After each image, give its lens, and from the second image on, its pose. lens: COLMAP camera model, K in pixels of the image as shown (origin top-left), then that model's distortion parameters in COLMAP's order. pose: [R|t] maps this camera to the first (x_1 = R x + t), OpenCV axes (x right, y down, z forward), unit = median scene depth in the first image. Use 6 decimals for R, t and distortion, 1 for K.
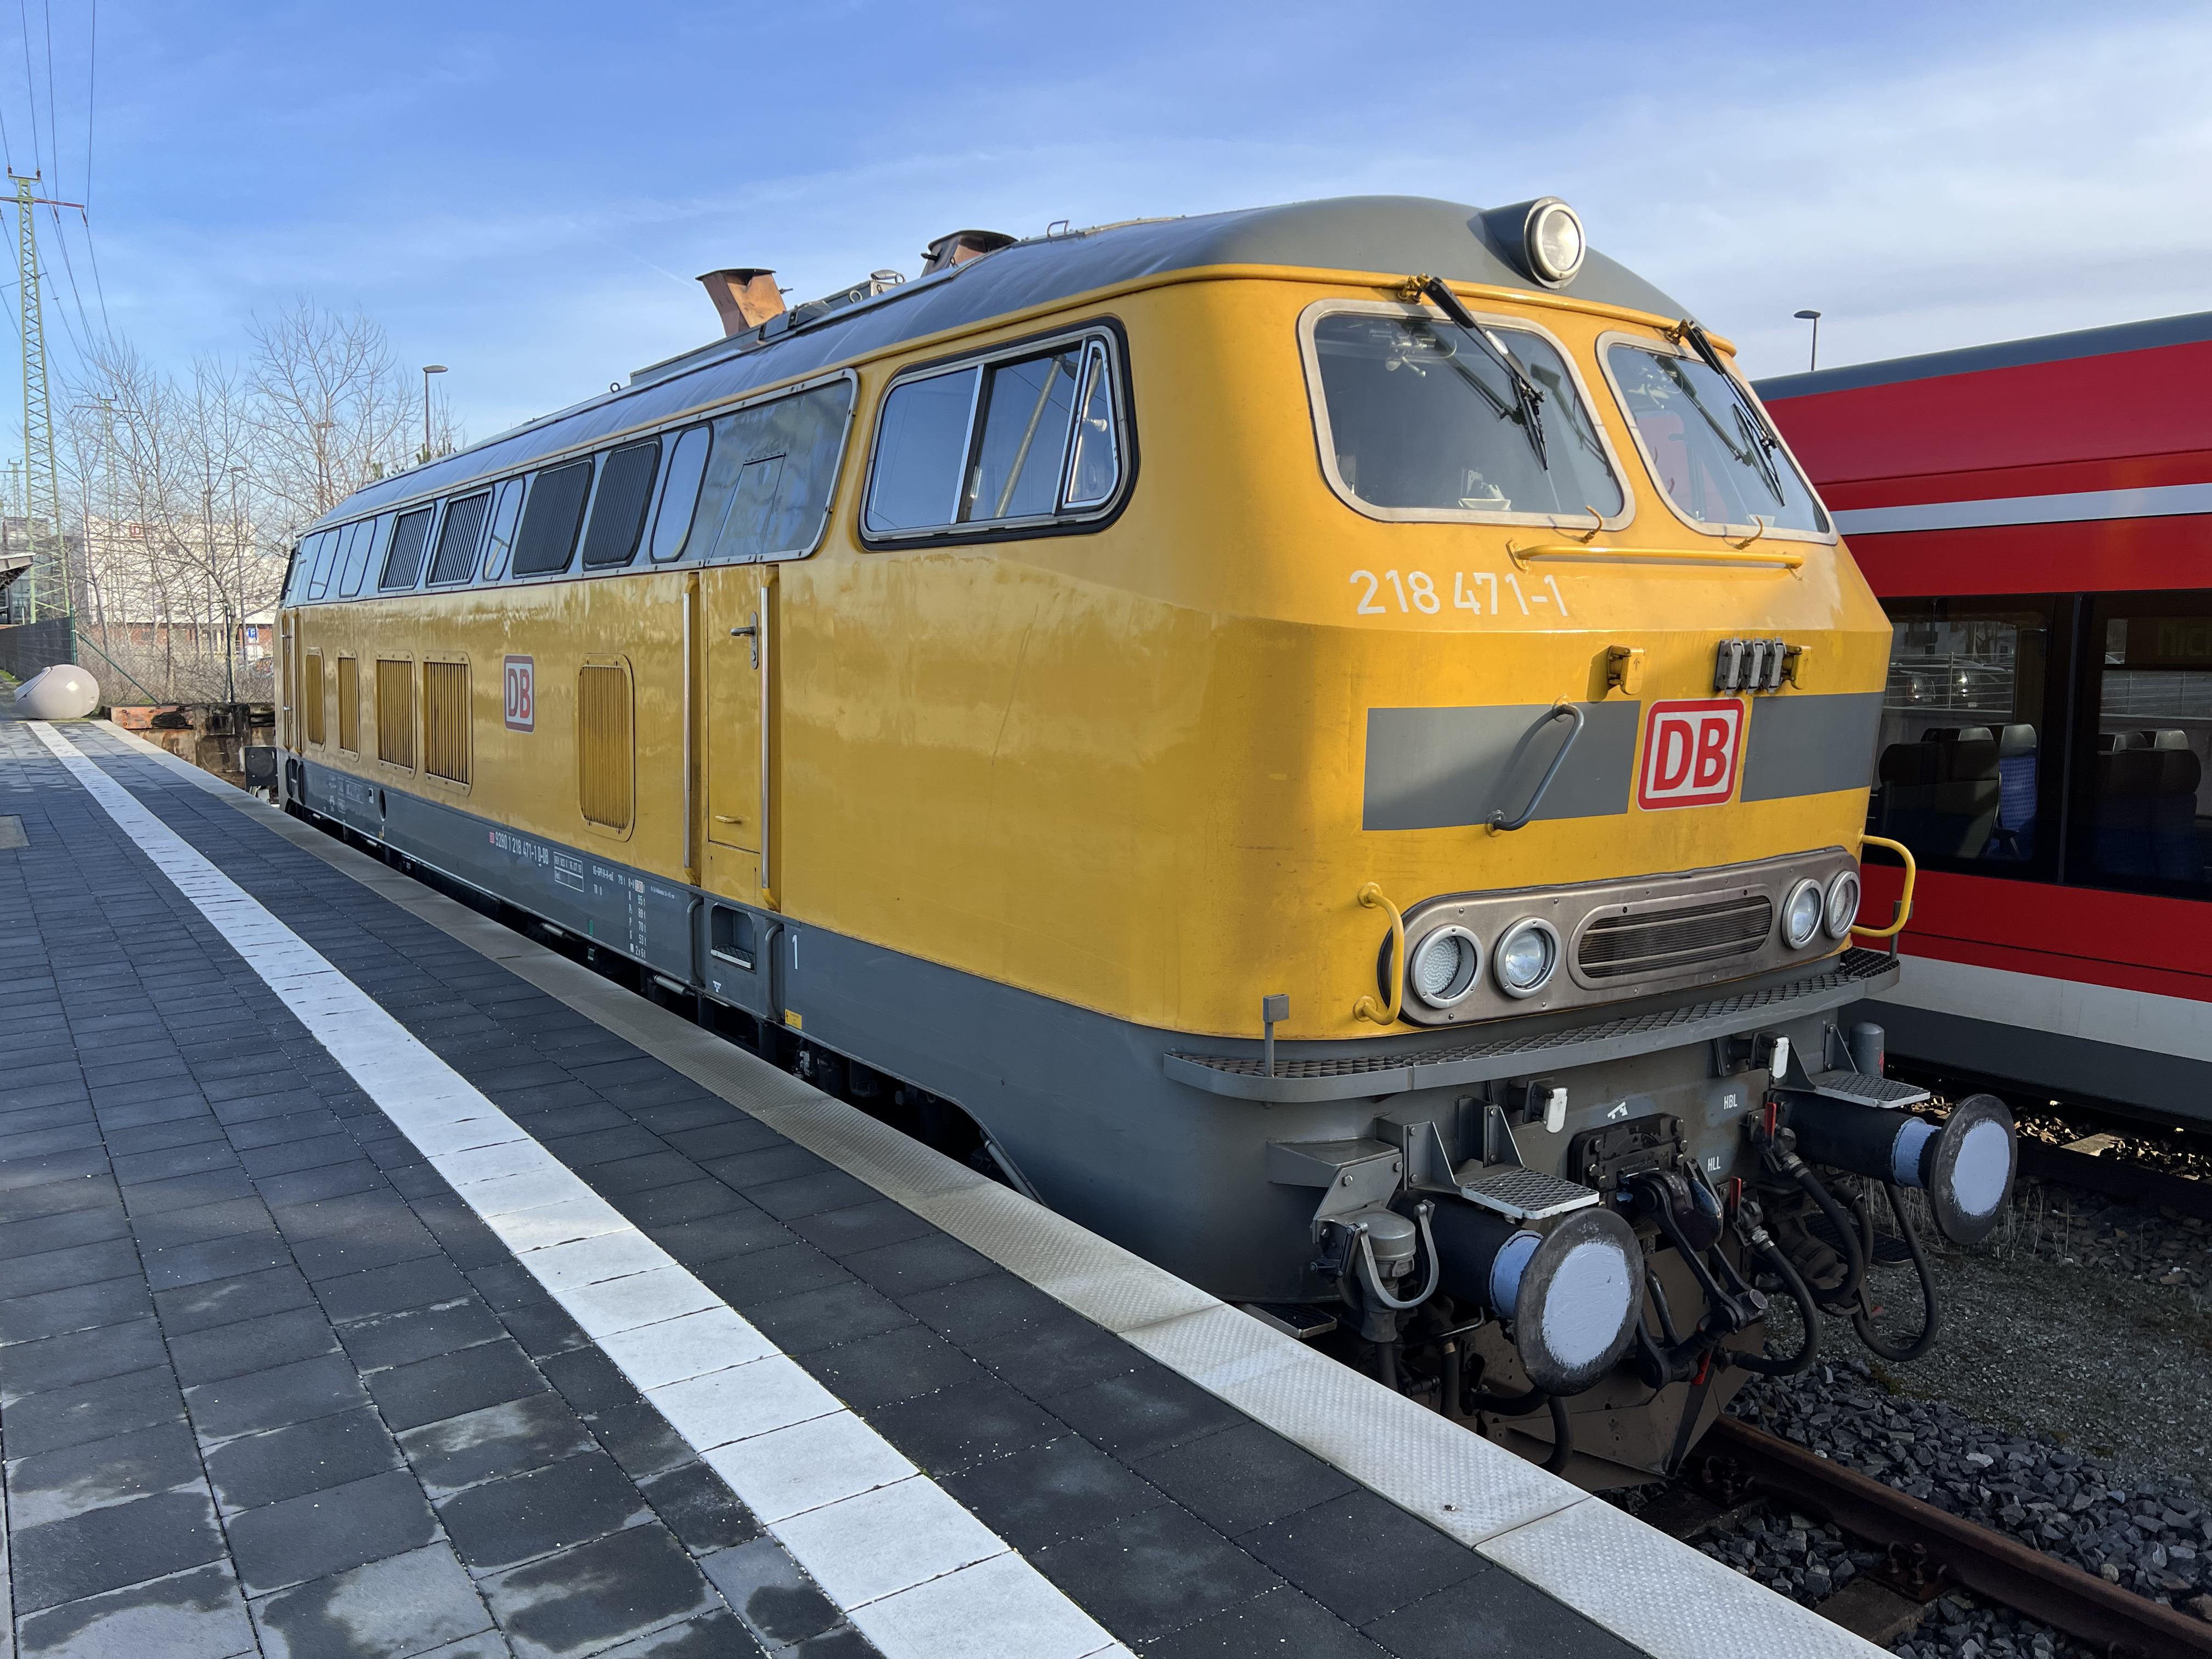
lens RADIAL K [[1638.7, 0, 1095.1], [0, 1638.7, 815.3], [0, 0, 1]] dist [0.058034, -0.065837]
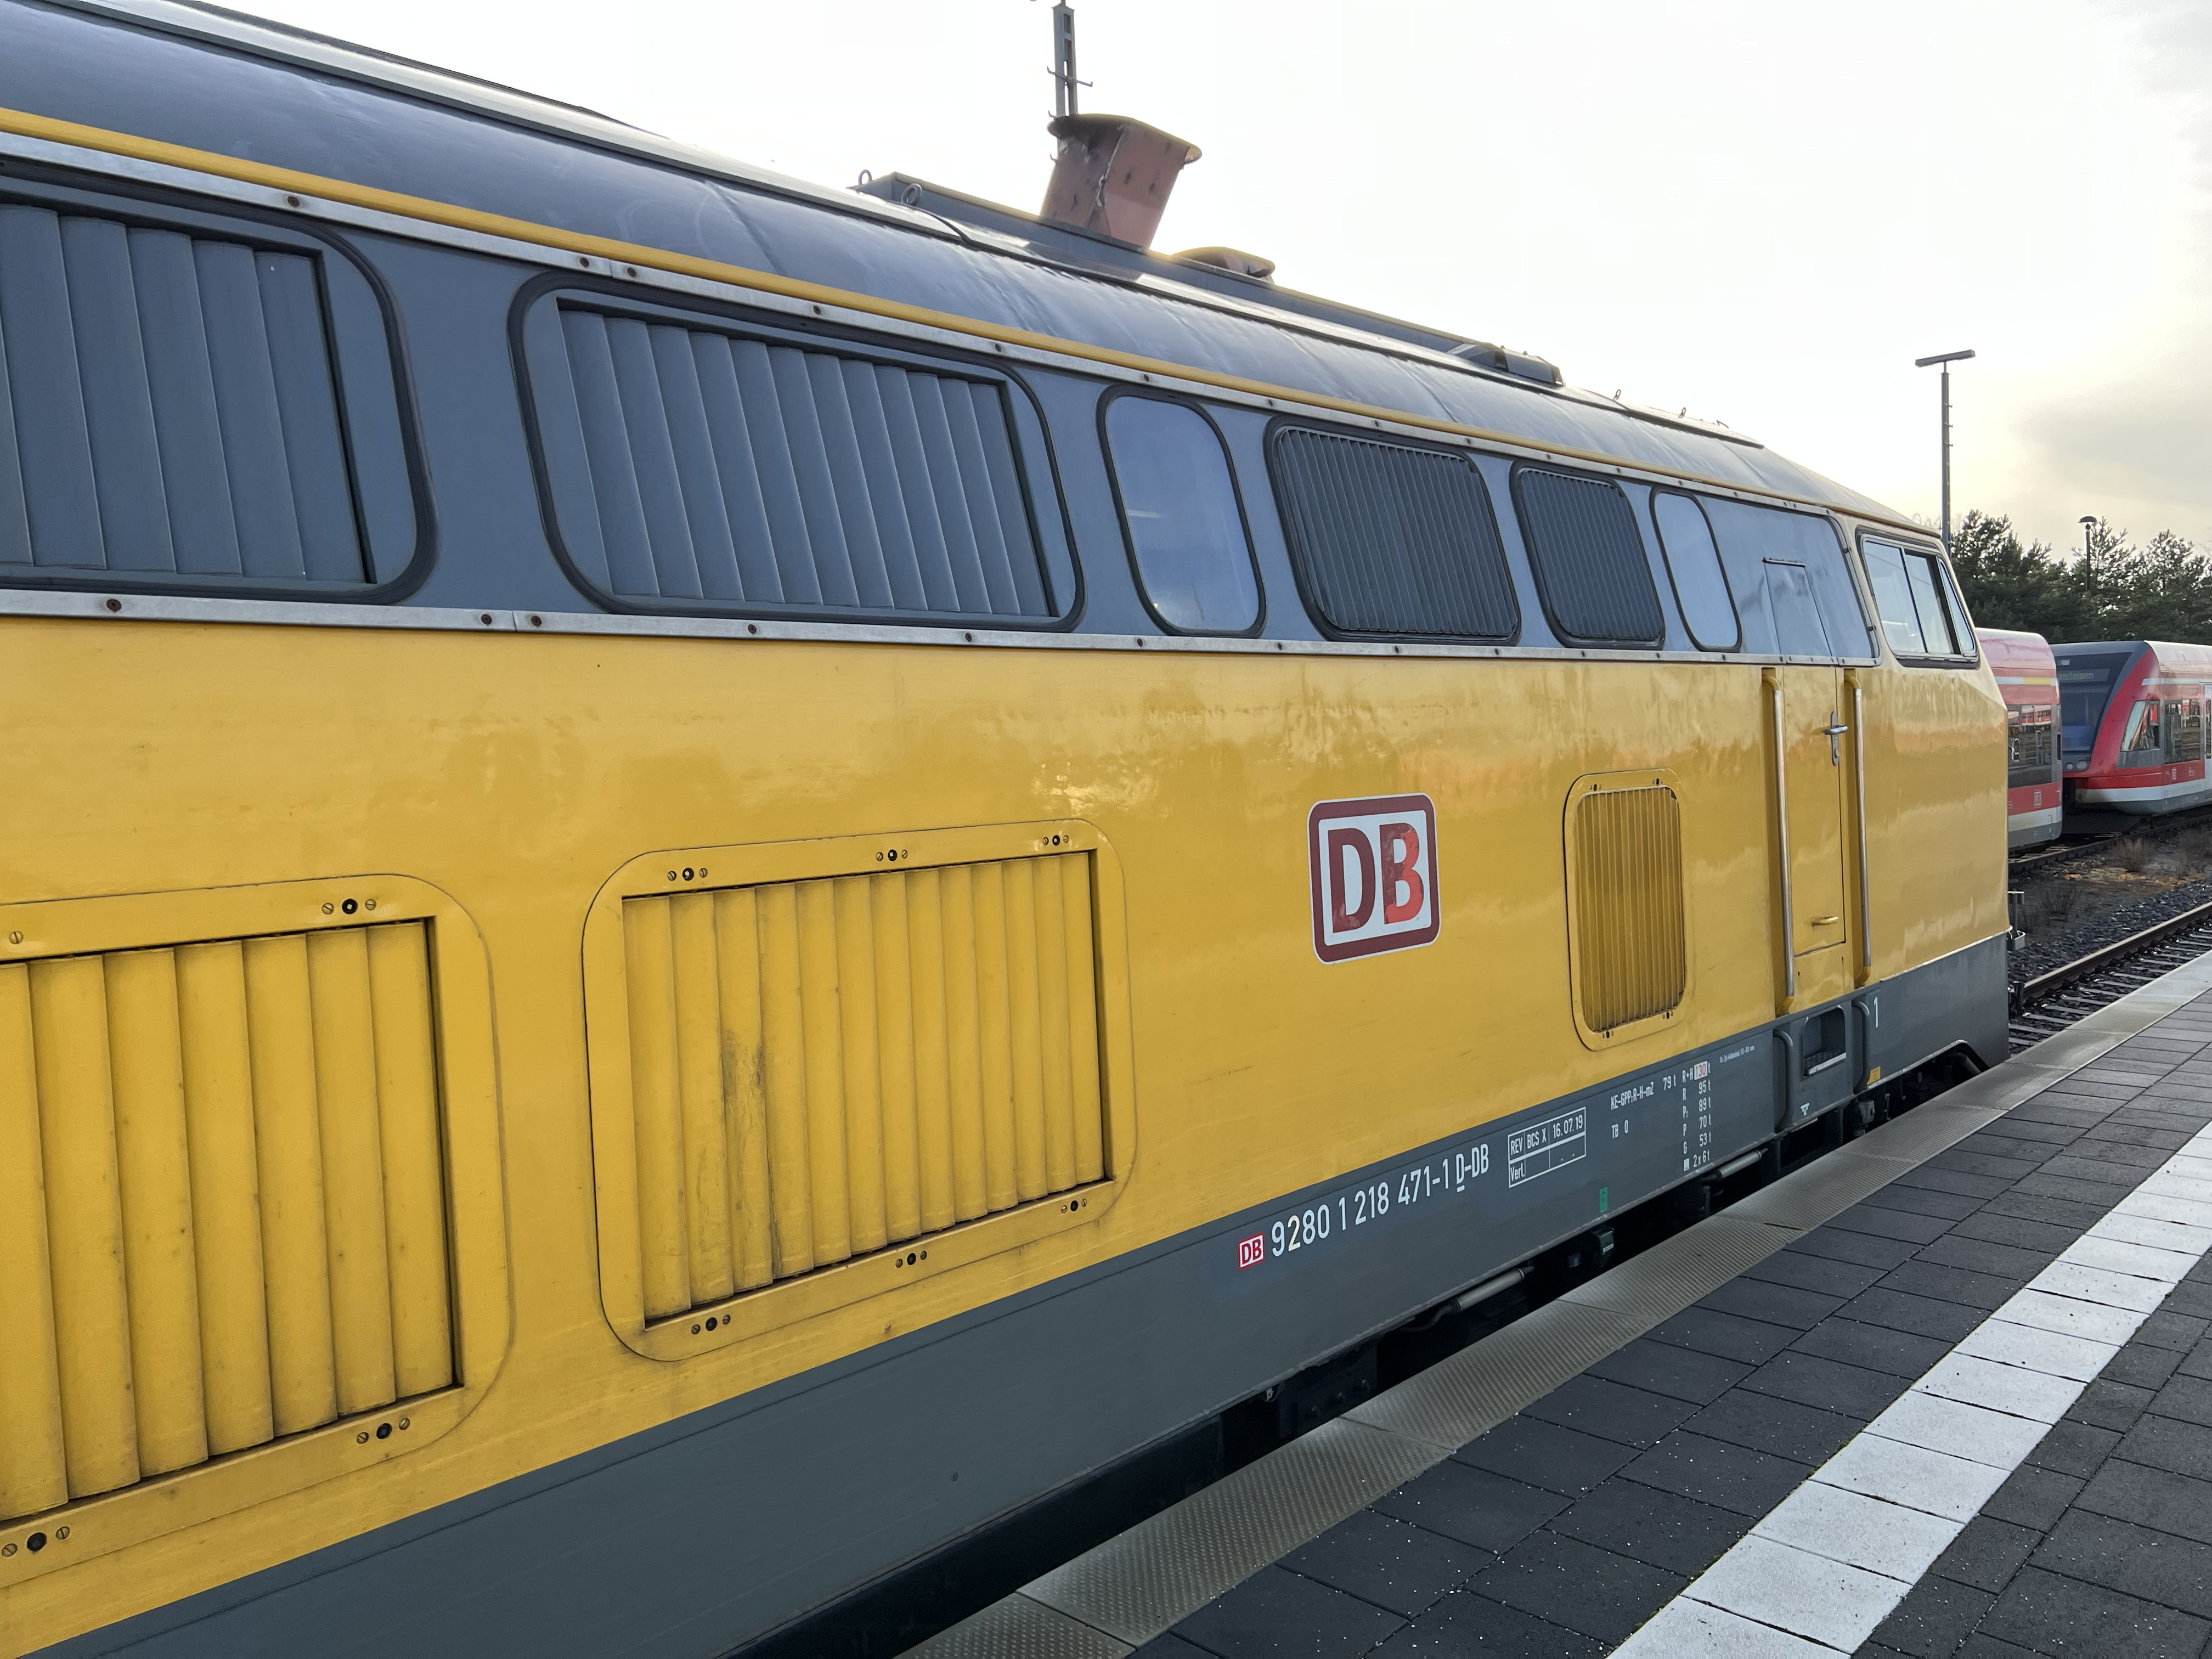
lens RADIAL K [[1635.2, 0, 1092.0], [0, 1635.2, 846.2], [0, 0, 1]] dist [0.062638, -0.071782]
pose [[-0.199696, -0.047982, 0.978682, -1.391622], [0.141842, 0.986864, 0.077326, -0.227940], [-0.969537, 0.154260, -0.190267, 2.032002]]
